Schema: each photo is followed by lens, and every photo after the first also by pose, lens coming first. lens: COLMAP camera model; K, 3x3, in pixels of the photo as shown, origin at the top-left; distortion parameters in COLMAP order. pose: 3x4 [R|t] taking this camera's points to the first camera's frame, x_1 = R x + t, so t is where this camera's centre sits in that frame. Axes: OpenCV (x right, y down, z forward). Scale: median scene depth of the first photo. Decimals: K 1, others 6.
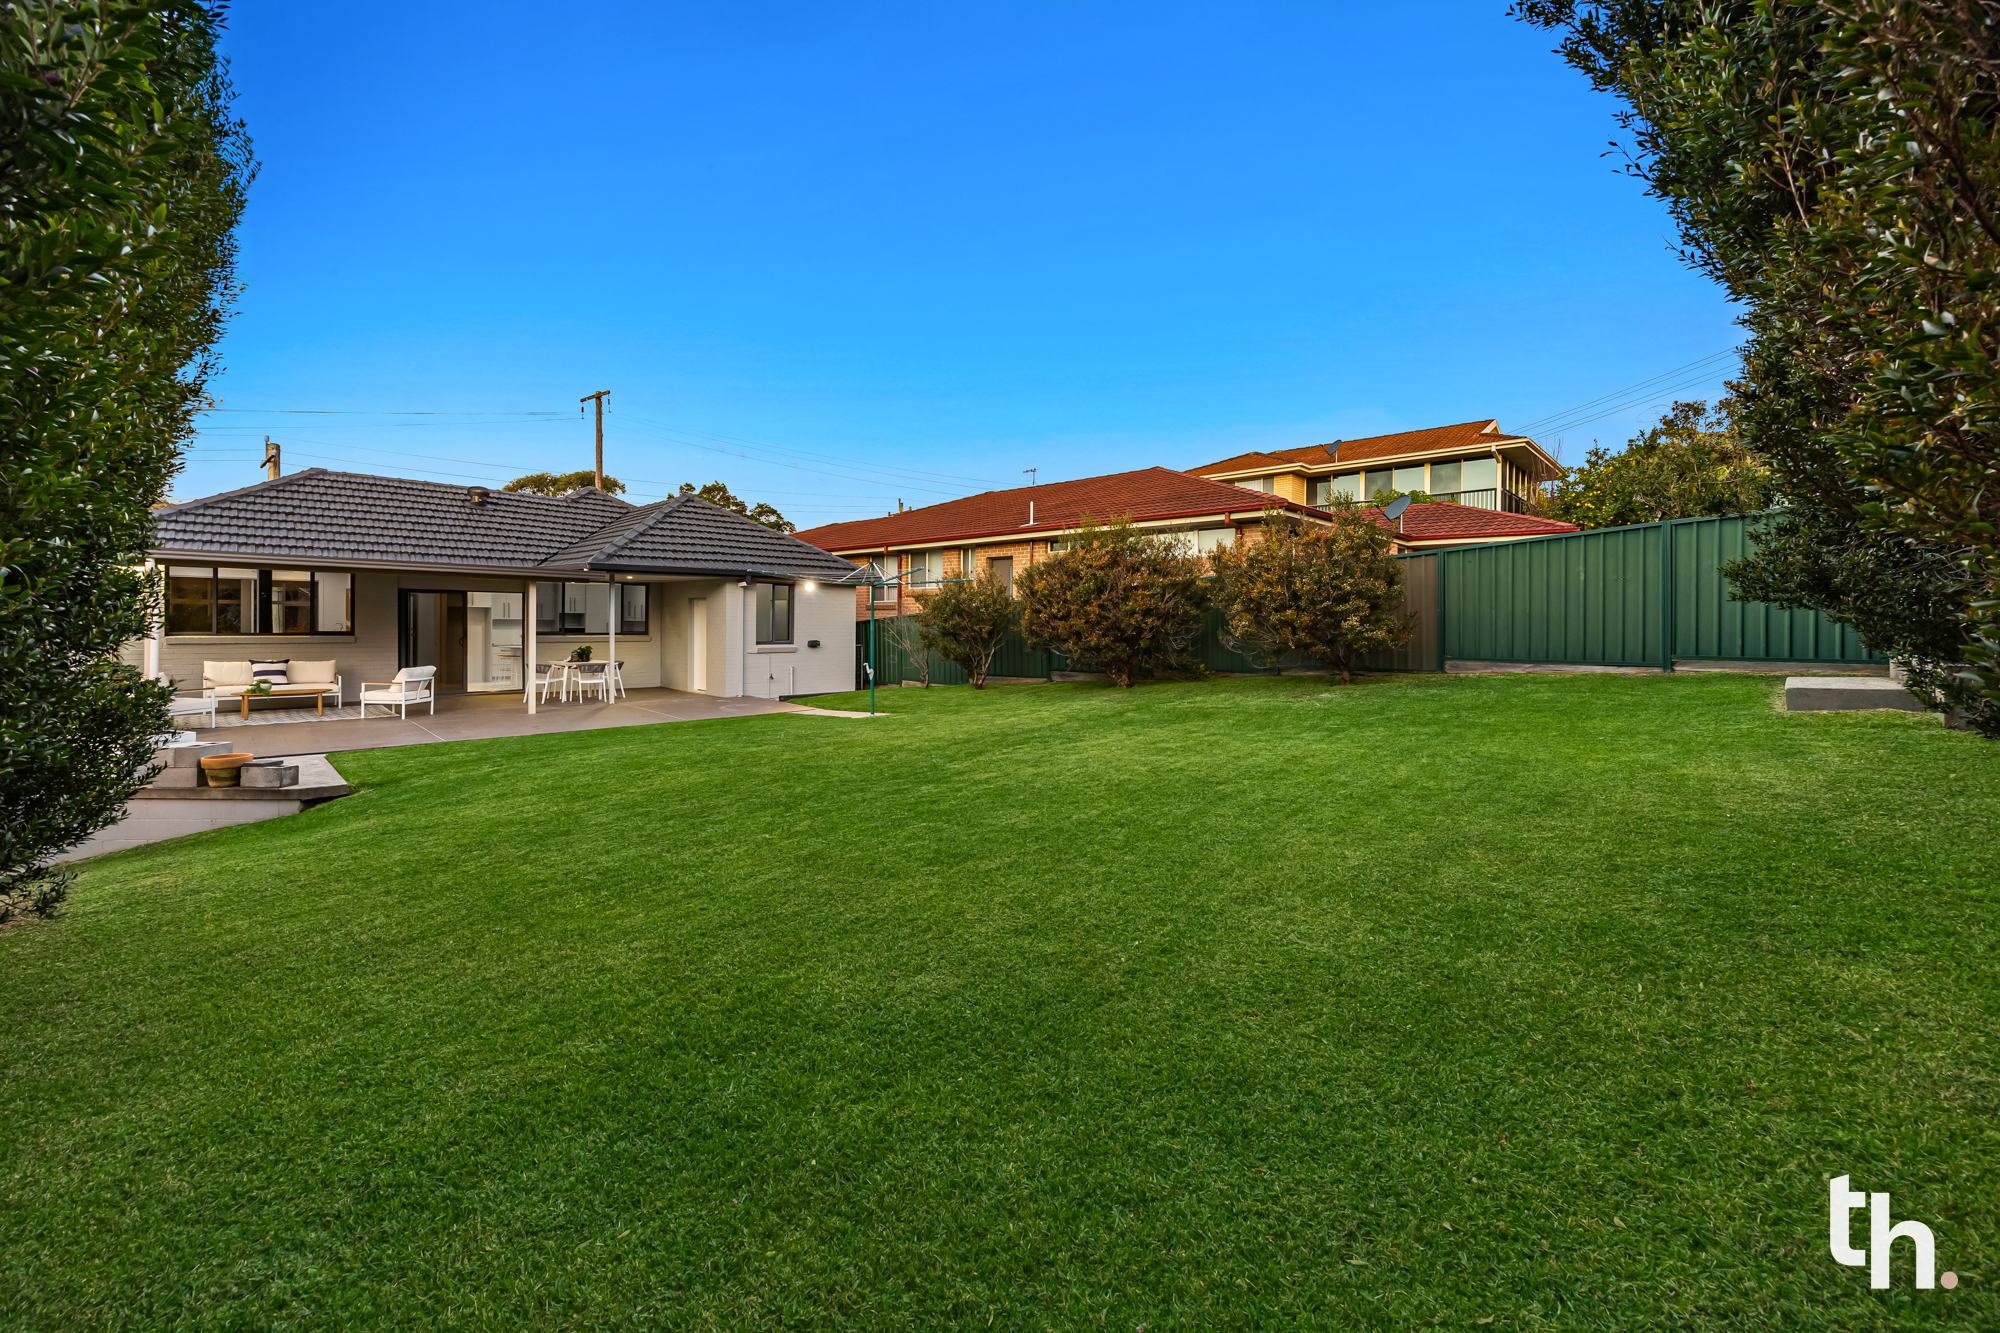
lens RADIAL K [[779.3, 0, 993.8], [0, 779.3, 636.1], [0, 0, 1]] dist [0.002812, 0.000065]
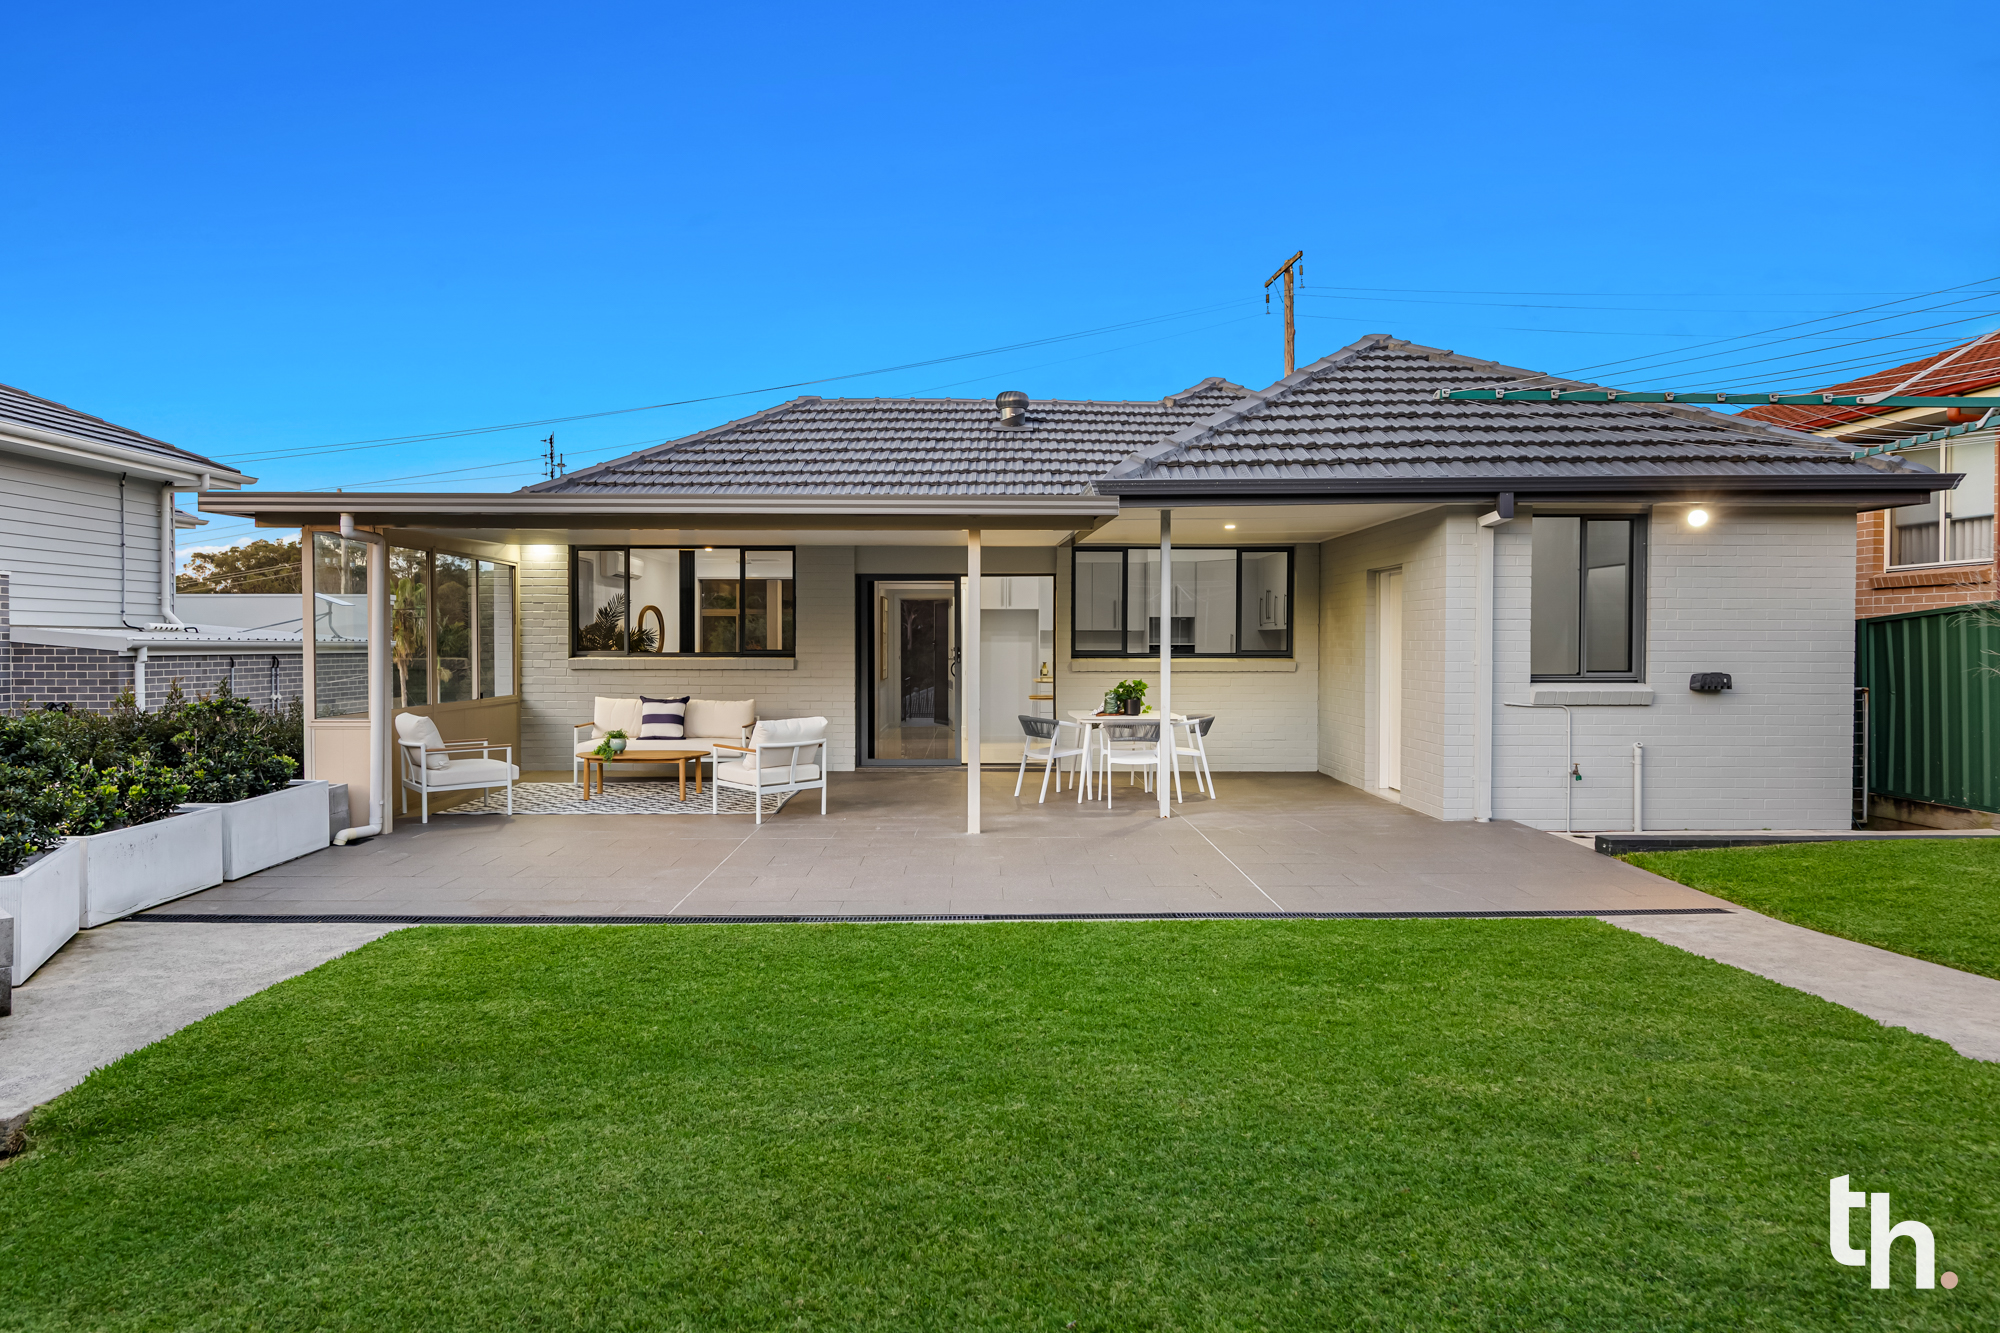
lens RADIAL K [[1119.5, 0, 997.6], [0, 1119.5, 663.8], [0, 0, 1]] dist [0.003121, 0.000758]
pose [[0.713141, 0.002847, -0.701015, -0.114177], [-0.004757, 0.999988, -0.000778, 0.003384], [0.701004, 0.003889, 0.713147, 0.448848]]
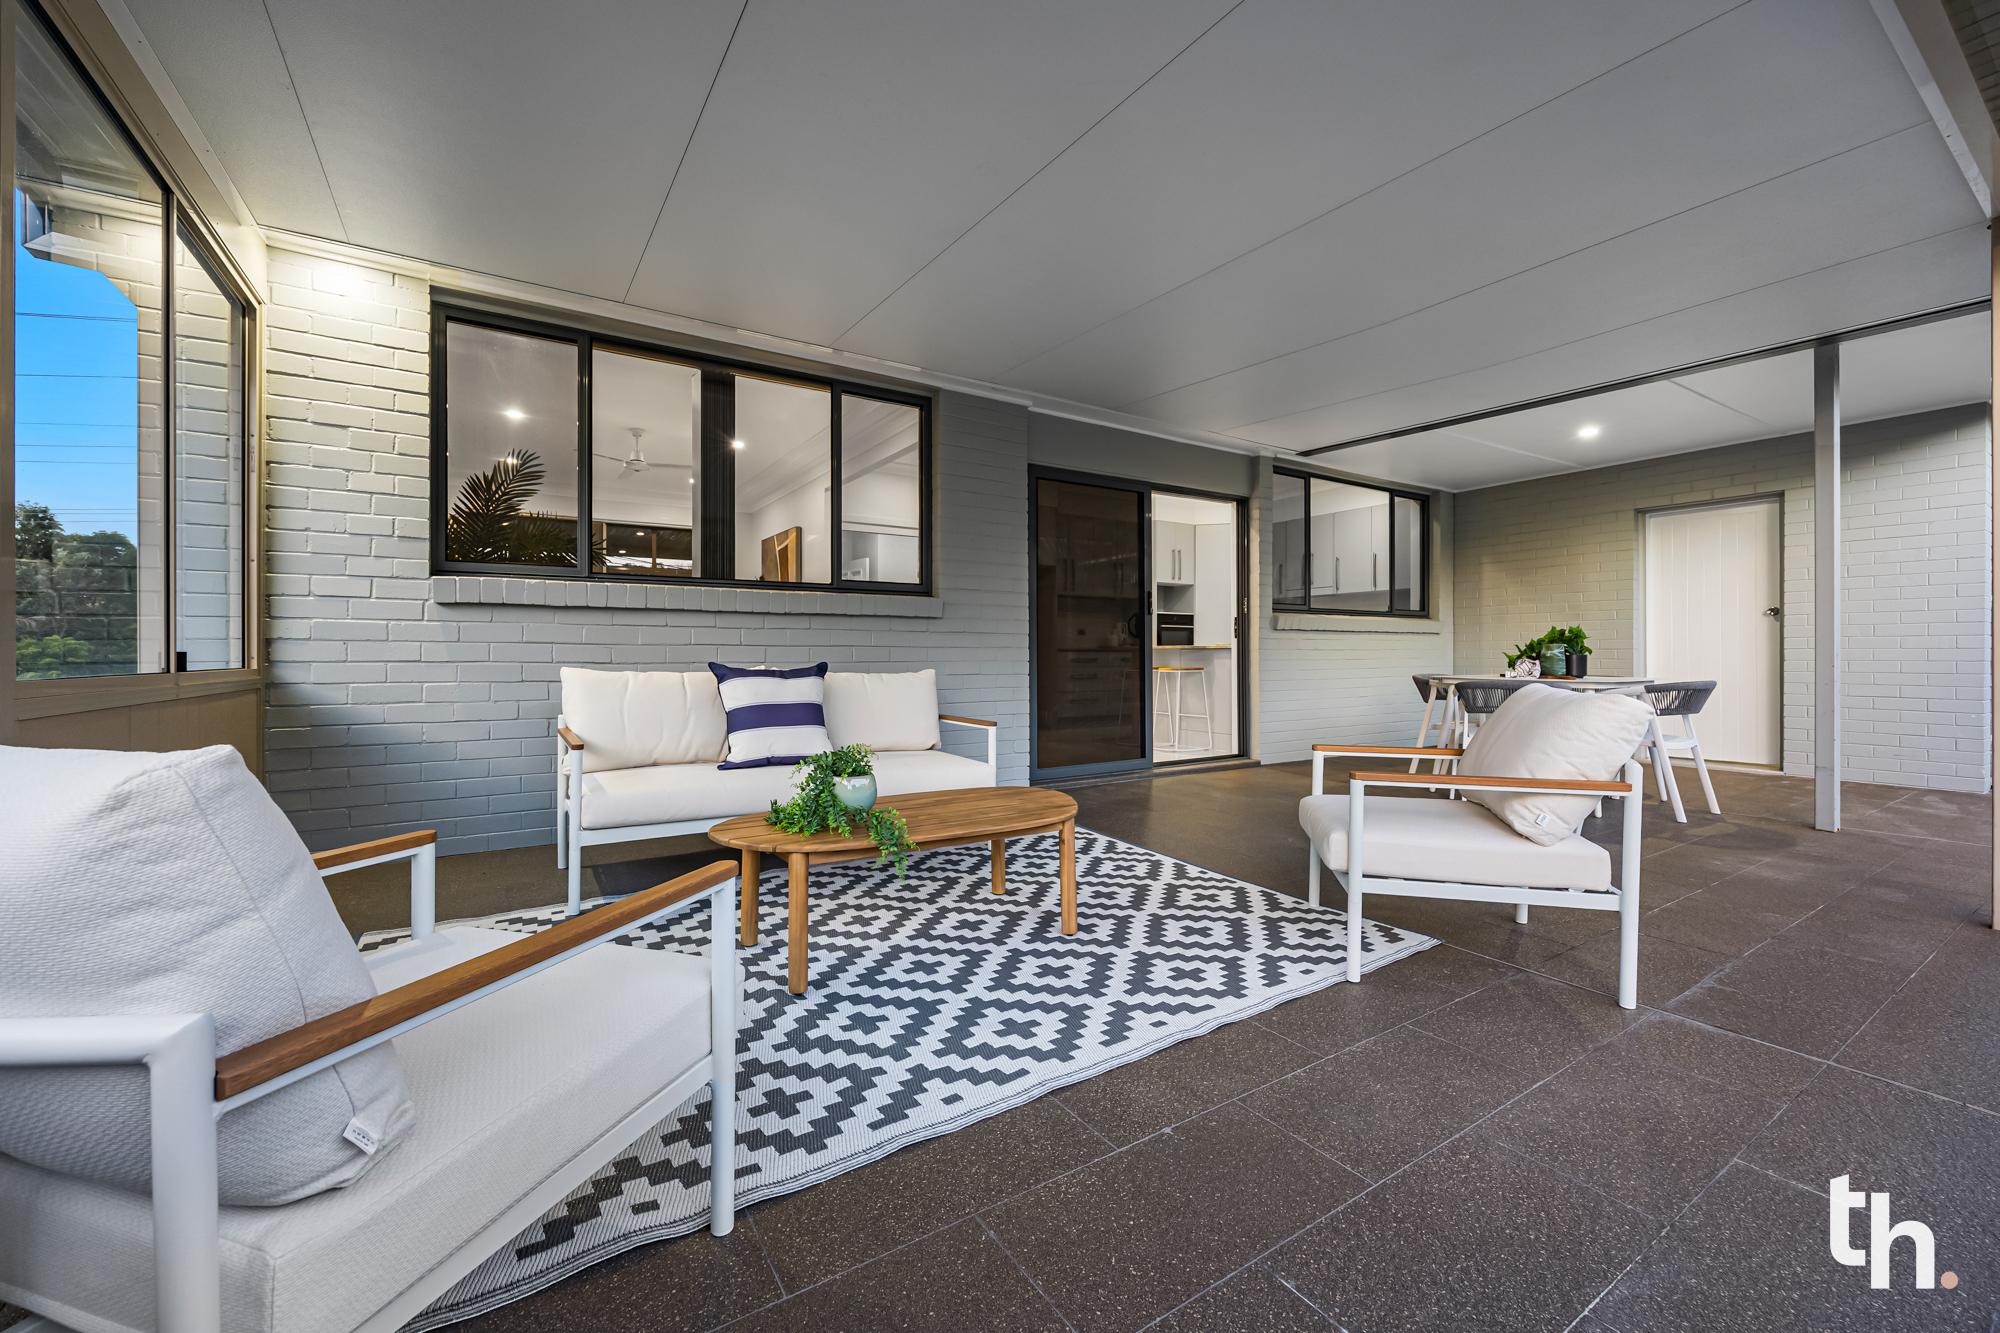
lens RADIAL K [[779.3, 0, 1008.7], [0, 779.3, 663.1], [0, 0, 1]] dist [0.002812, 0.000065]
pose [[0.974036, -0.010035, -0.226170, -0.626154], [0.007886, 0.999915, -0.010405, 0.026394], [0.226256, 0.008351, 0.974032, 0.607273]]
